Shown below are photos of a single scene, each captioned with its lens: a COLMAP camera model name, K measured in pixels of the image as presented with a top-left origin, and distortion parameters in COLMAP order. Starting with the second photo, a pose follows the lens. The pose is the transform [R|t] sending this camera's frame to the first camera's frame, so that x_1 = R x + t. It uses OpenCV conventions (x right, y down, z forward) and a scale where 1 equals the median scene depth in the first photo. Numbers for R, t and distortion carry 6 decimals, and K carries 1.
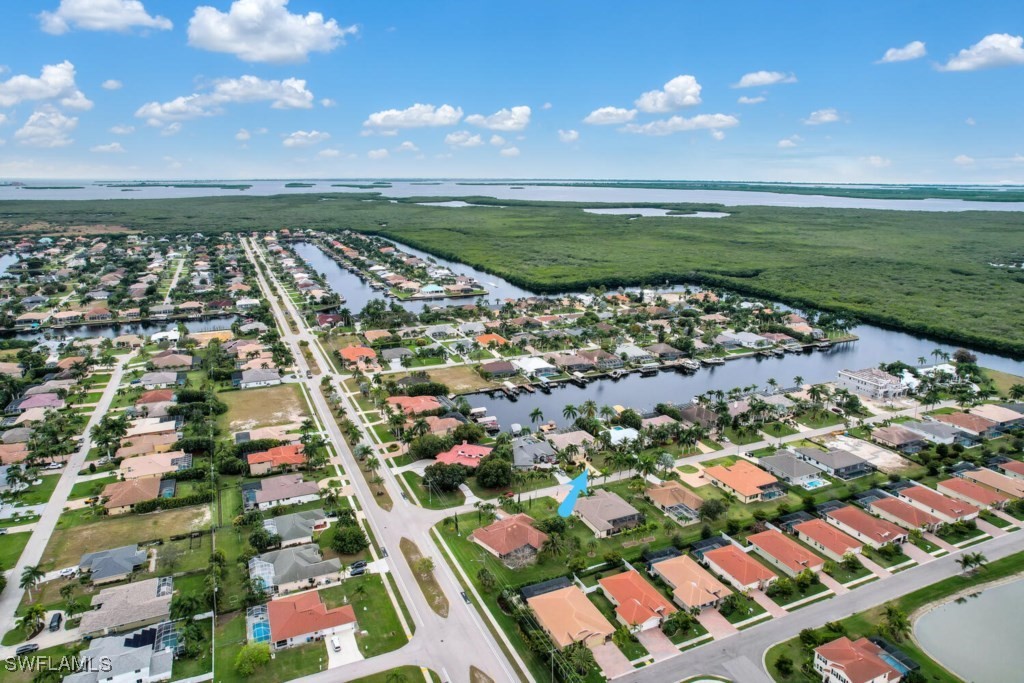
lens RADIAL K [[644.8, 0, 507.1], [0, 644.8, 341.6], [0, 0, 1]] dist [-0.008512, -0.001752]
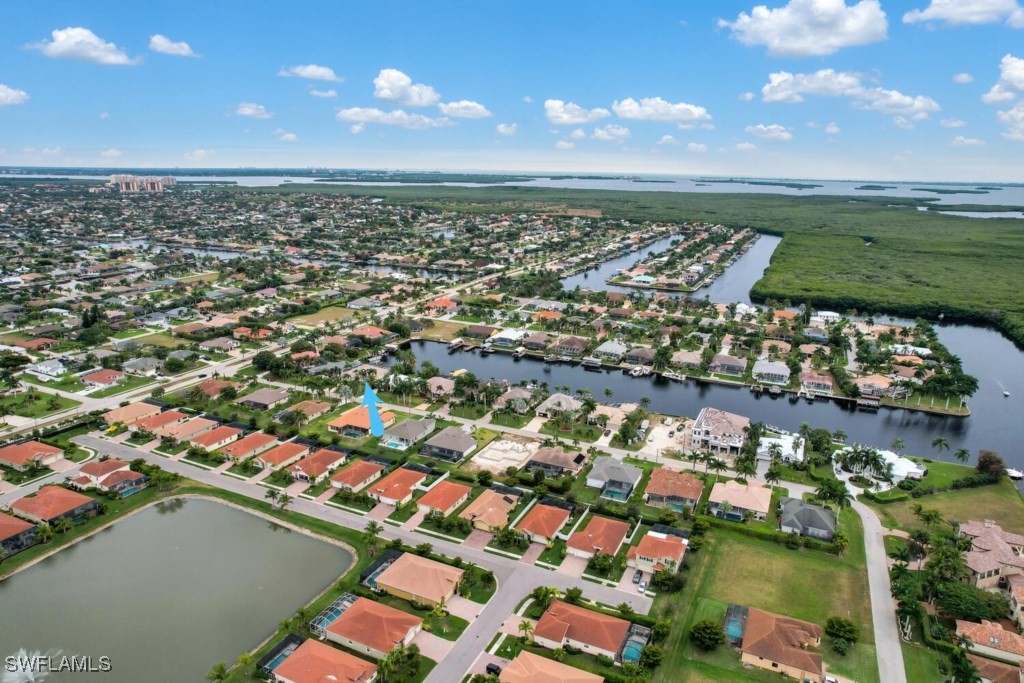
lens RADIAL K [[644.8, 0, 507.1], [0, 644.8, 341.6], [0, 0, 1]] dist [-0.008512, -0.001752]
pose [[0.651726, 0.210222, -0.728738, 0.907073], [-0.210199, 0.973247, 0.092770, -0.058488], [0.728745, 0.092719, 0.678479, 0.258626]]
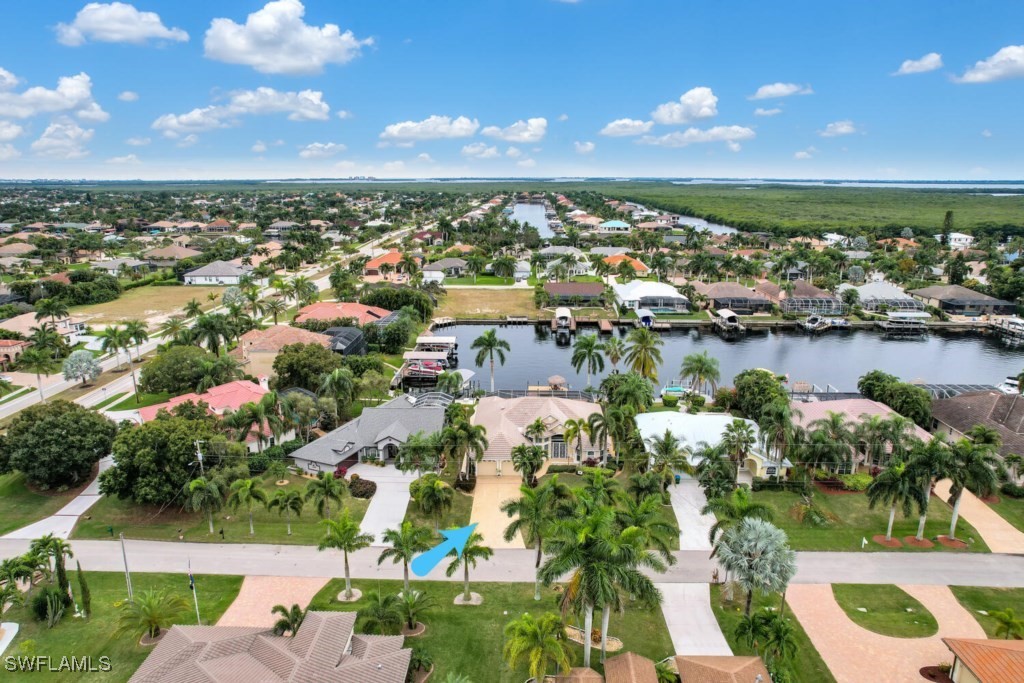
lens RADIAL K [[644.8, 0, 507.1], [0, 644.8, 341.6], [0, 0, 1]] dist [-0.008512, -0.001752]
pose [[0.902365, 0.112826, -0.415941, 0.165164], [-0.110500, 0.993431, 0.029749, 0.075373], [0.416565, 0.019117, 0.908905, 0.496929]]
